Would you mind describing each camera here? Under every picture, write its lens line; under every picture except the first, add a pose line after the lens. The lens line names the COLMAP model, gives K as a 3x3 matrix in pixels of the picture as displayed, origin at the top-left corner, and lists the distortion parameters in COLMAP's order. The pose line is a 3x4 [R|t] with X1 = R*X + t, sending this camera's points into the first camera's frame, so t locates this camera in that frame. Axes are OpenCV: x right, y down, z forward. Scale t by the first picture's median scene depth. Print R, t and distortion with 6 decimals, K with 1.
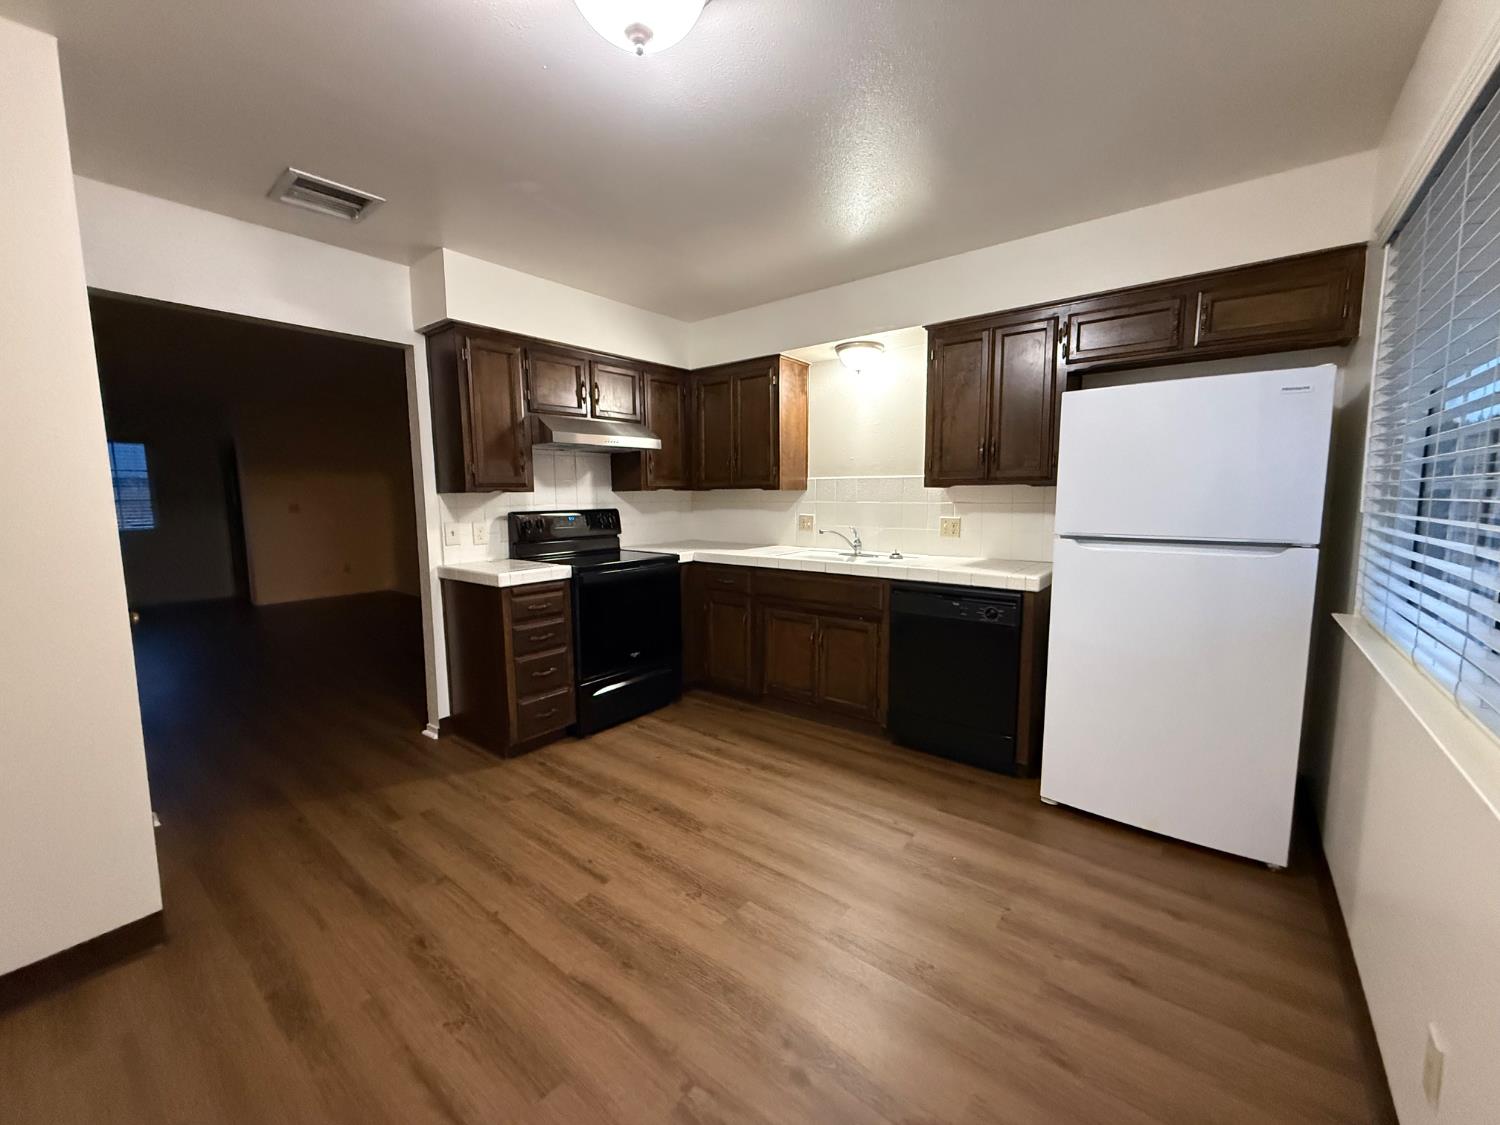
lens RADIAL K [[597.2, 0, 747.8], [0, 597.2, 561.0], [0, 0, 1]] dist [-0.001210, 0.000106]
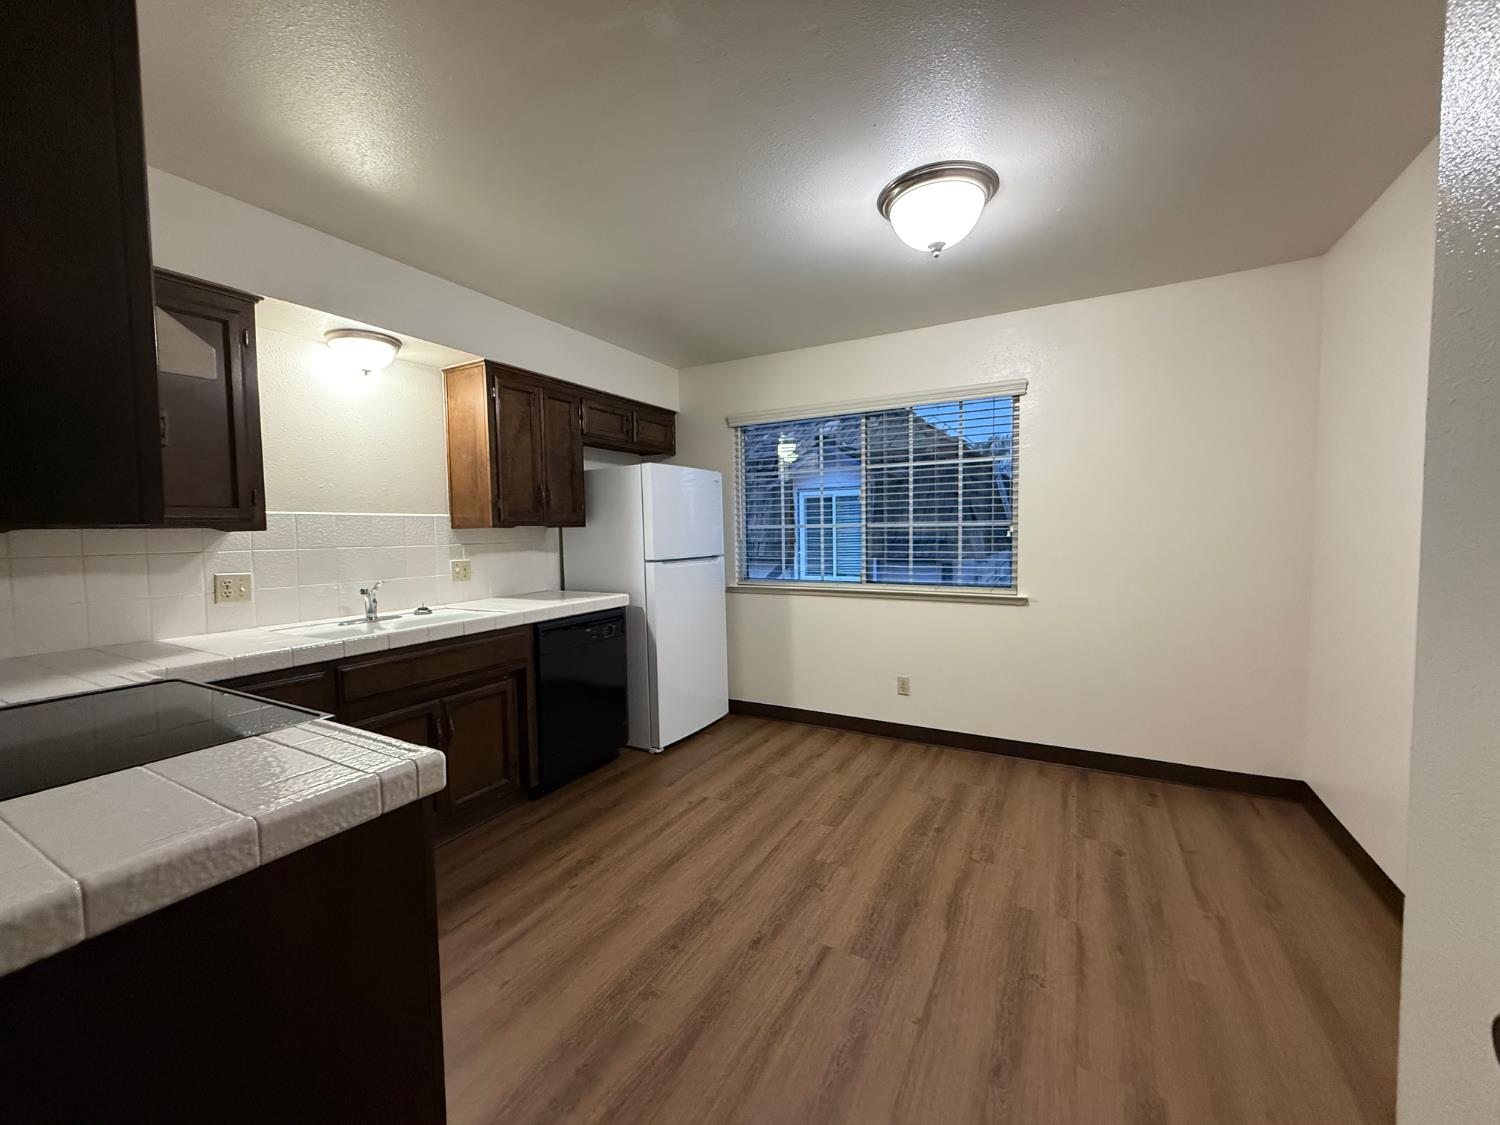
lens RADIAL K [[597.2, 0, 747.8], [0, 597.2, 561.0], [0, 0, 1]] dist [-0.001210, 0.000106]
pose [[-0.174113, -0.041801, 0.983838, -1.023224], [0.128864, 0.989540, 0.064849, -0.115882], [-0.976258, 0.138072, -0.166905, 1.115743]]
